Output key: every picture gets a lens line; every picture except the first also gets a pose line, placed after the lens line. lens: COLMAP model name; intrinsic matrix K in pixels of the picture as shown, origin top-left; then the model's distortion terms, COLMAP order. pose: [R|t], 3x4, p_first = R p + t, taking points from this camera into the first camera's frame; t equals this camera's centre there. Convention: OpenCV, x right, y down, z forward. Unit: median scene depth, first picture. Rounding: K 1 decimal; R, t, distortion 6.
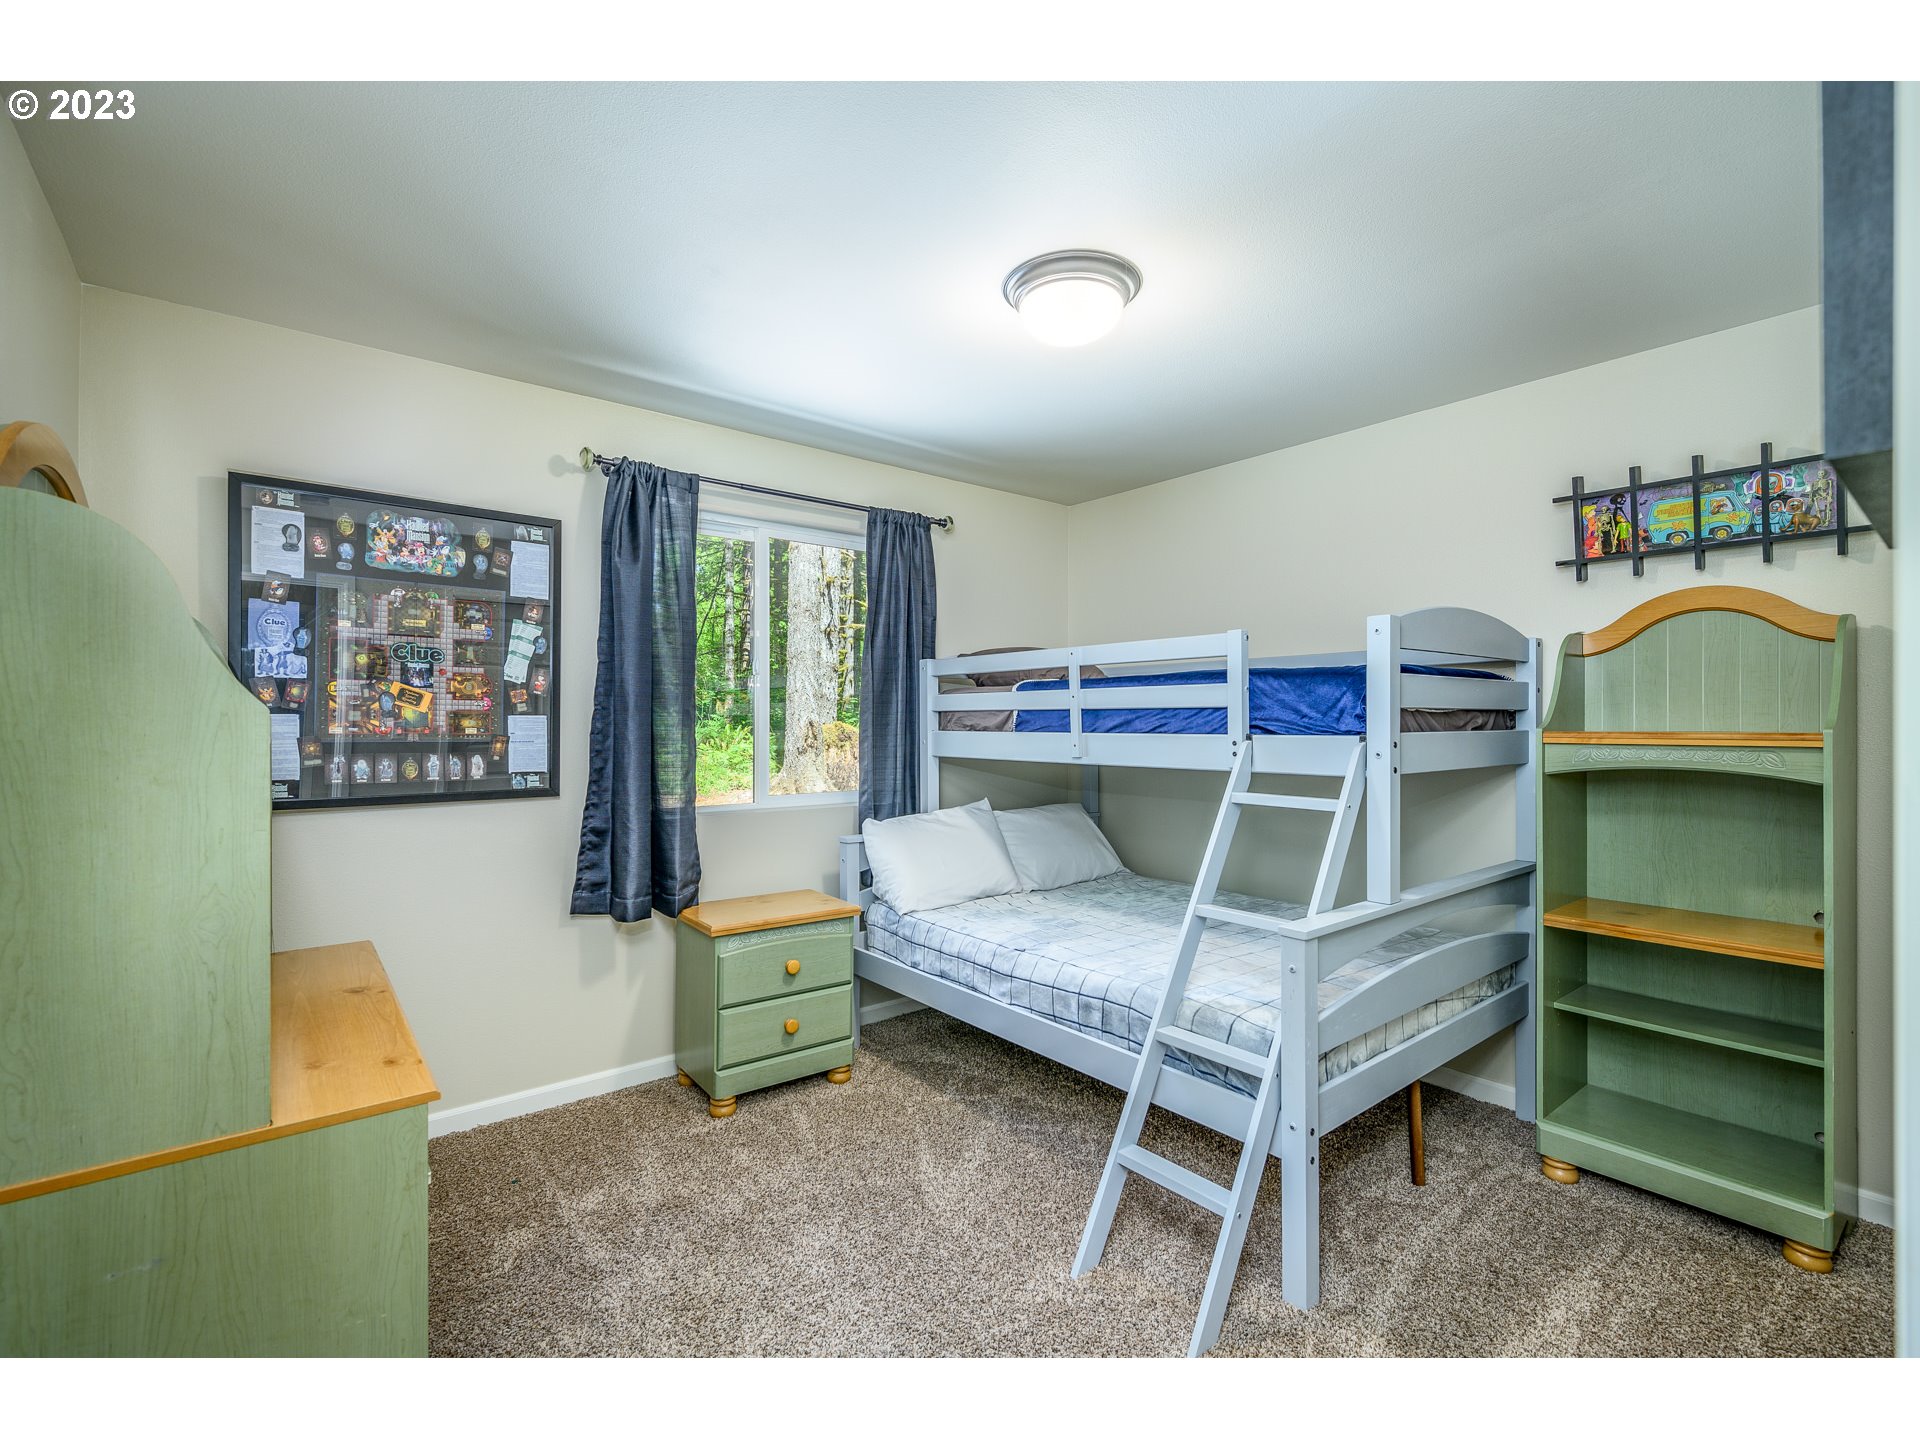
lens RADIAL K [[832.8, 0, 952.8], [0, 832.8, 719.8], [0, 0, 1]] dist [0.000699, 0.000189]
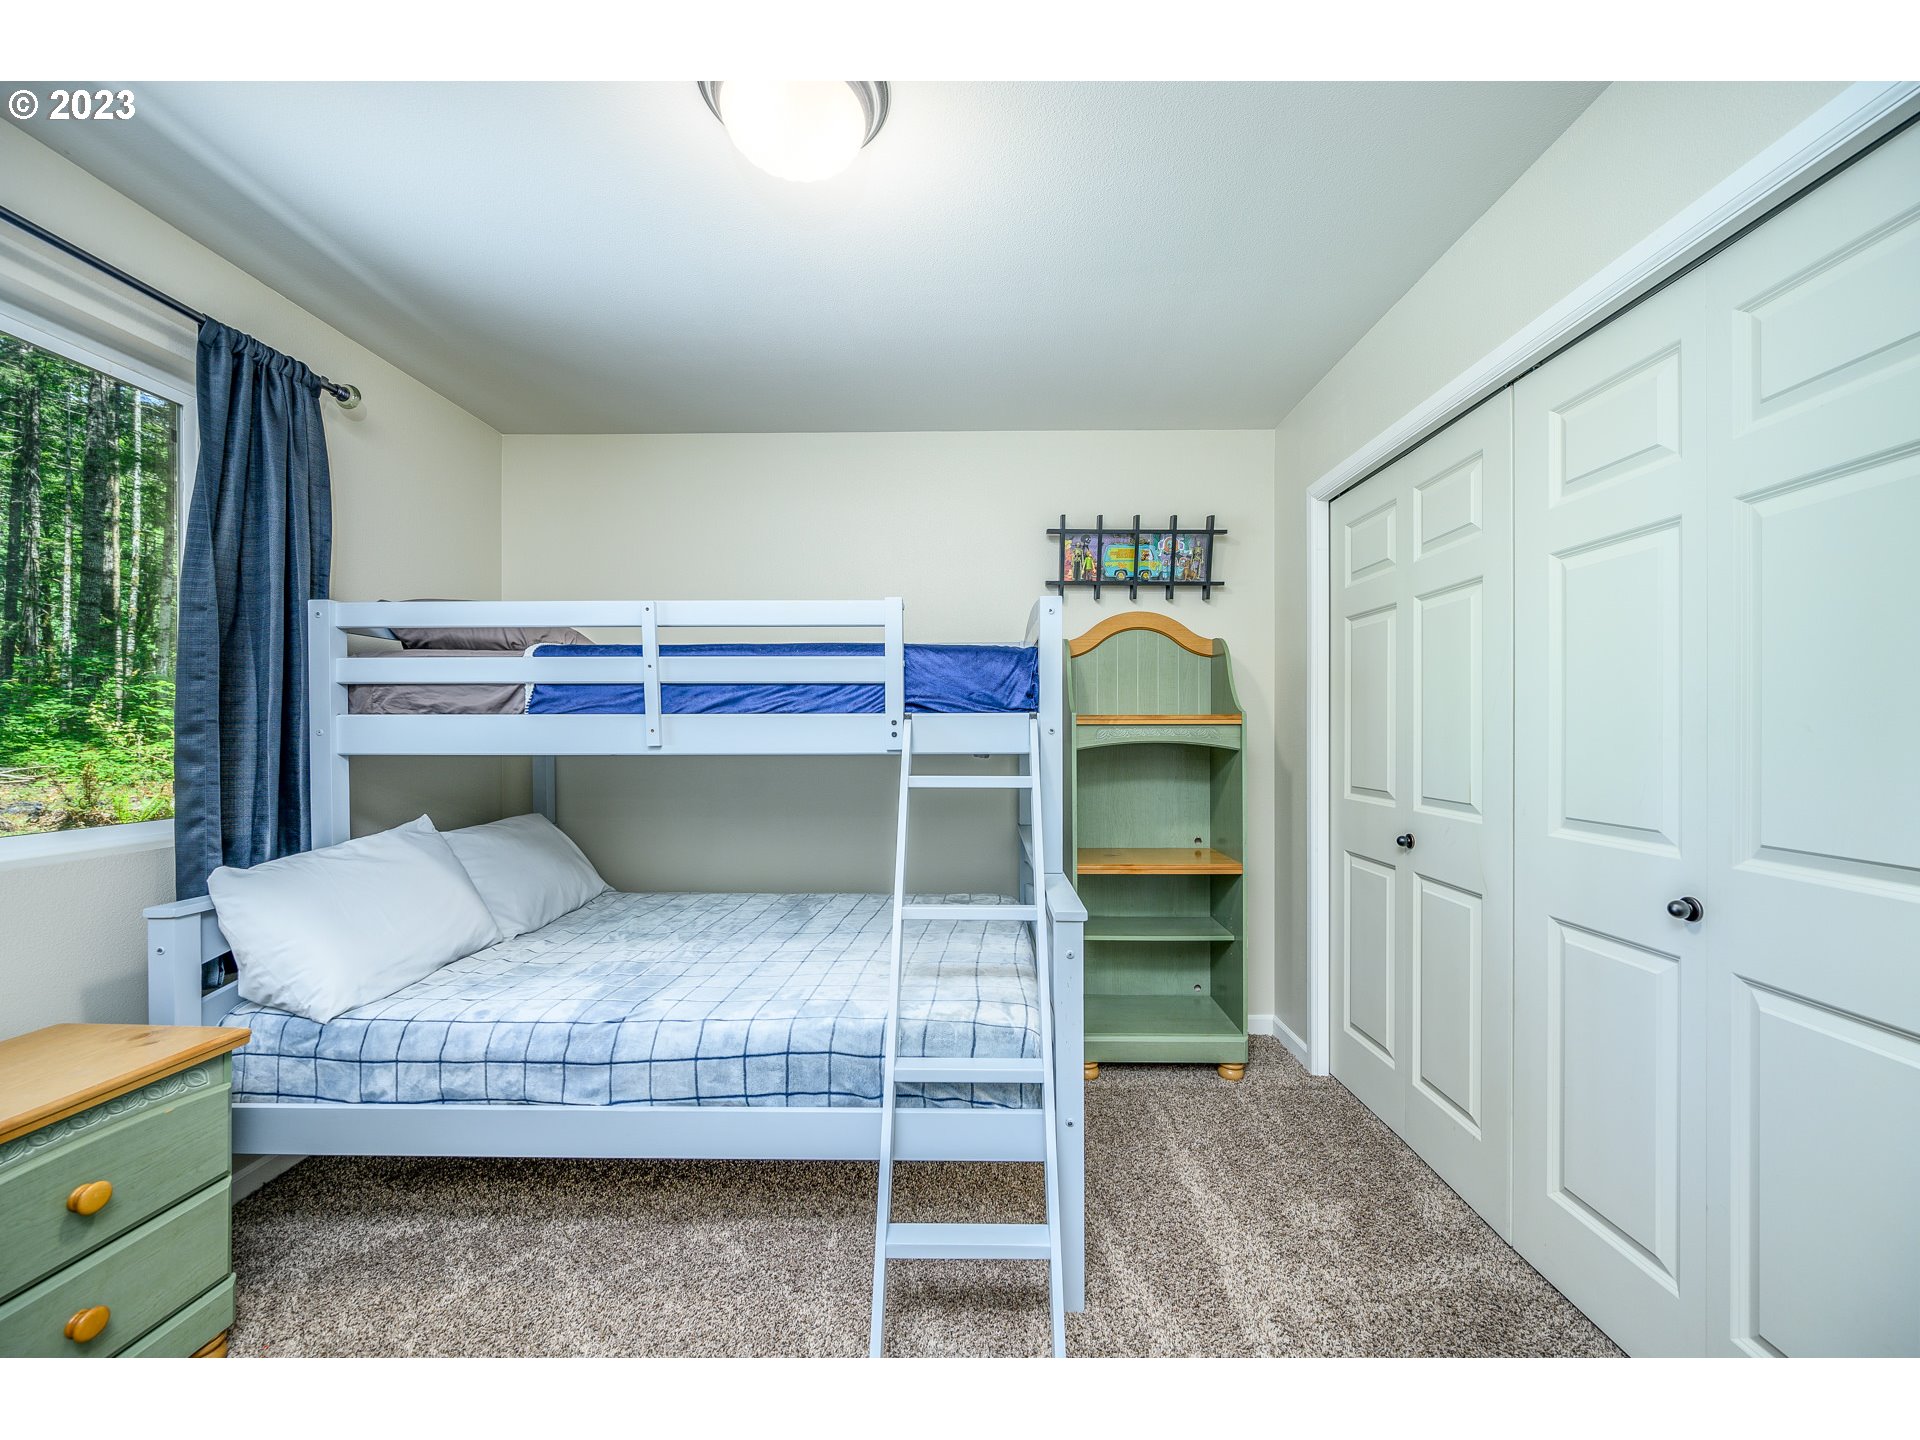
lens RADIAL K [[755.0, 0, 963.3], [0, 755.0, 731.6], [0, 0, 1]] dist [-0.002000, 0.000051]
pose [[0.641534, -0.000299, 0.767095, -0.220380], [-0.002779, 0.999992, 0.002715, 0.032318], [-0.767090, -0.003873, 0.641528, 0.378756]]
